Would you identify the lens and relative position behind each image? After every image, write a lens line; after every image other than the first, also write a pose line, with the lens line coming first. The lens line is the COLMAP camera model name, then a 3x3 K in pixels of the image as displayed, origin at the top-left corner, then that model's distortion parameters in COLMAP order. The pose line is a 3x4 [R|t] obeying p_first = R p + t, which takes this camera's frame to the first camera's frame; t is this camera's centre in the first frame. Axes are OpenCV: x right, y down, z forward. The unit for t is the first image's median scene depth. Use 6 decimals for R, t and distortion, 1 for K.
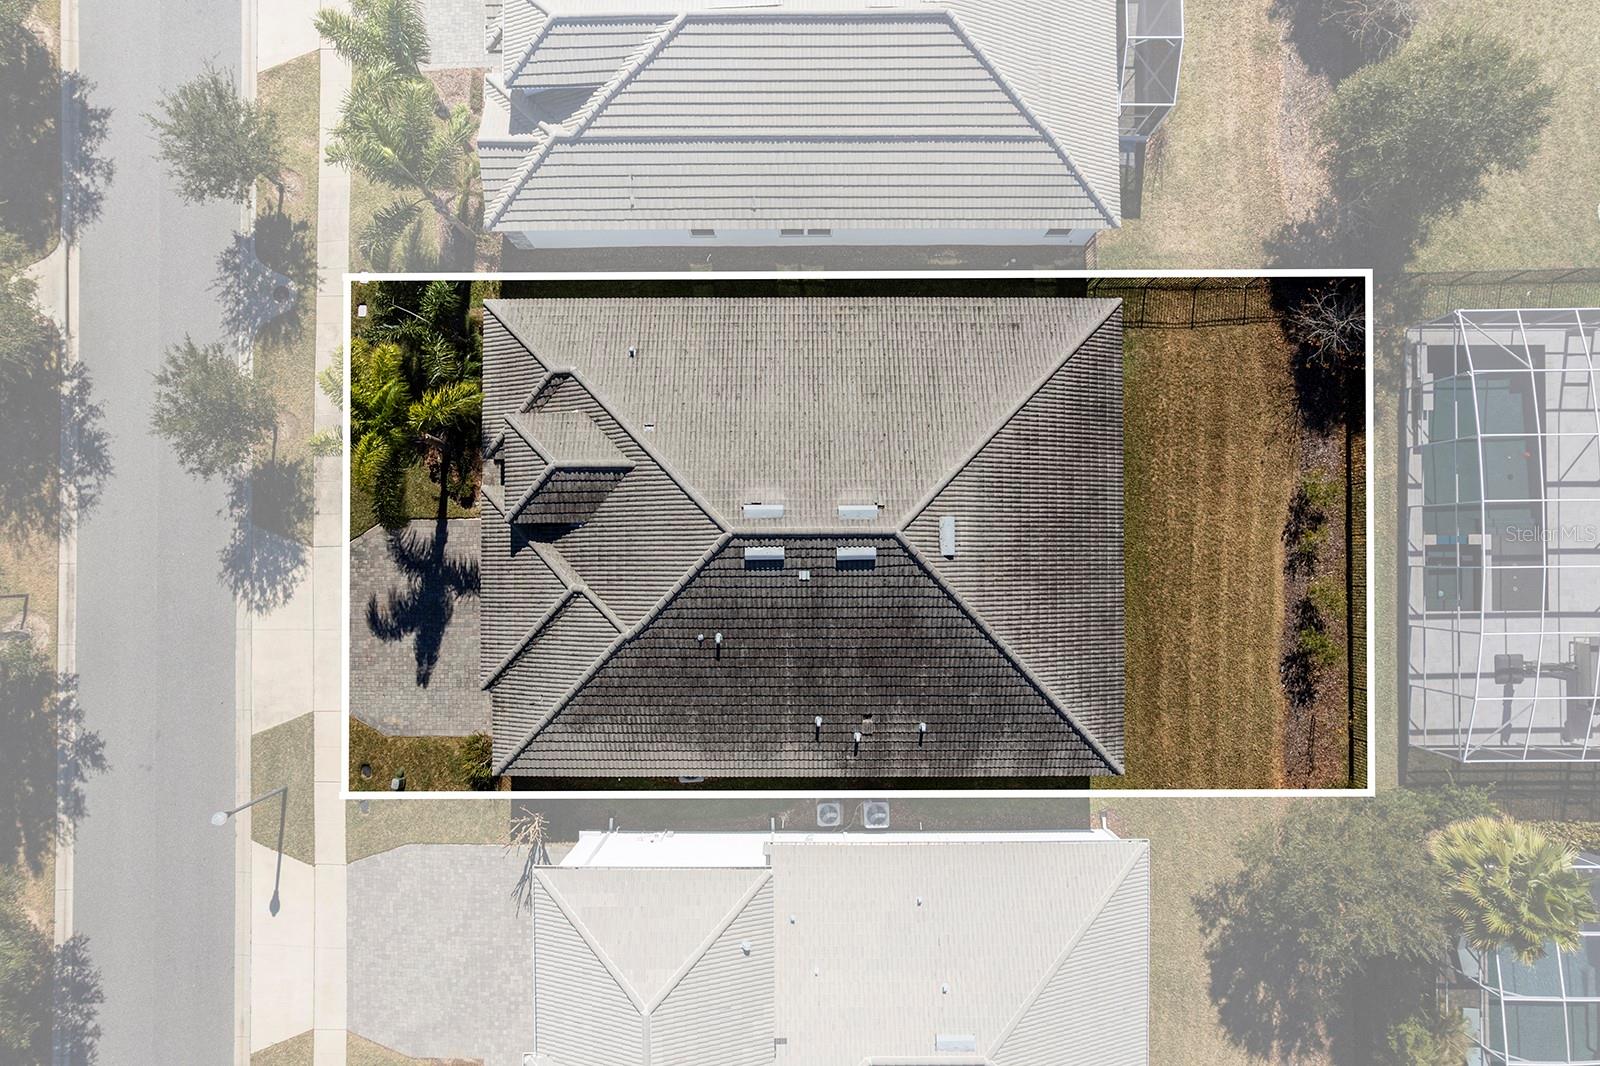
lens RADIAL K [[1037.6, 0, 790.9], [0, 1037.6, 539.8], [0, 0, 1]] dist [-0.092117, 0.083620]
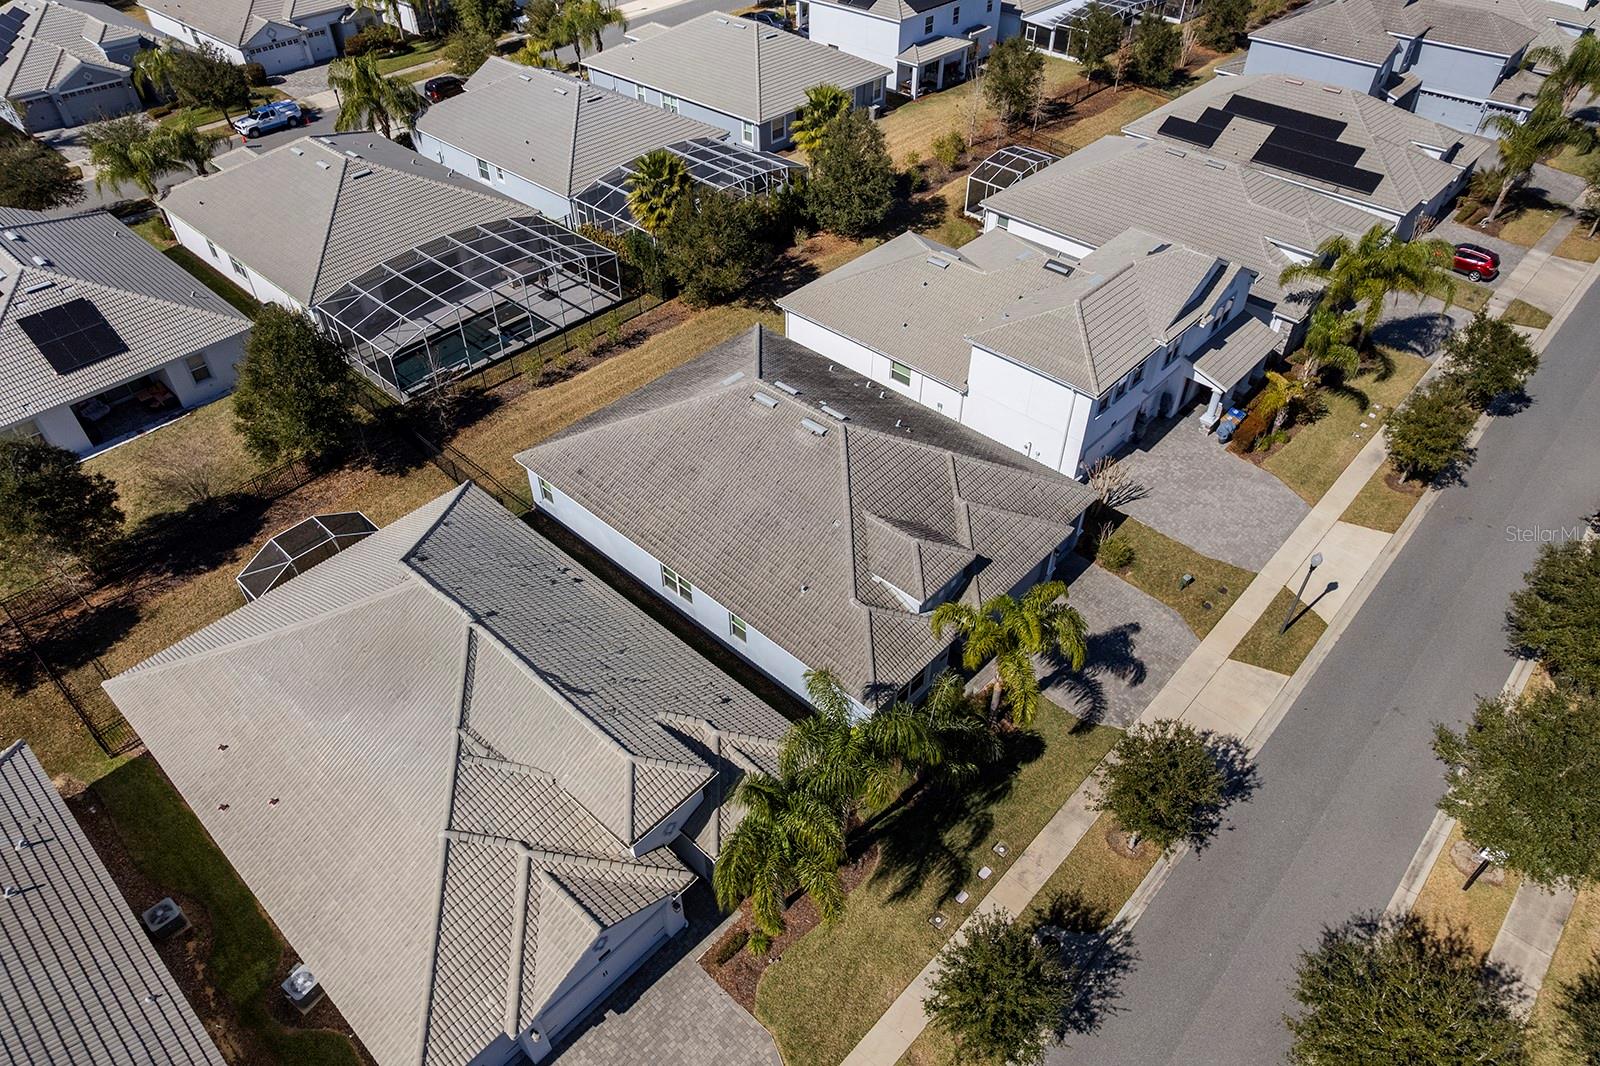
lens RADIAL K [[1037.6, 0, 790.9], [0, 1037.6, 539.8], [0, 0, 1]] dist [-0.092117, 0.083620]
pose [[-0.727147, -0.458249, 0.511141, -0.636638], [0.686418, -0.475203, 0.550466, -0.723372], [-0.009355, 0.751126, 0.660092, 0.166778]]
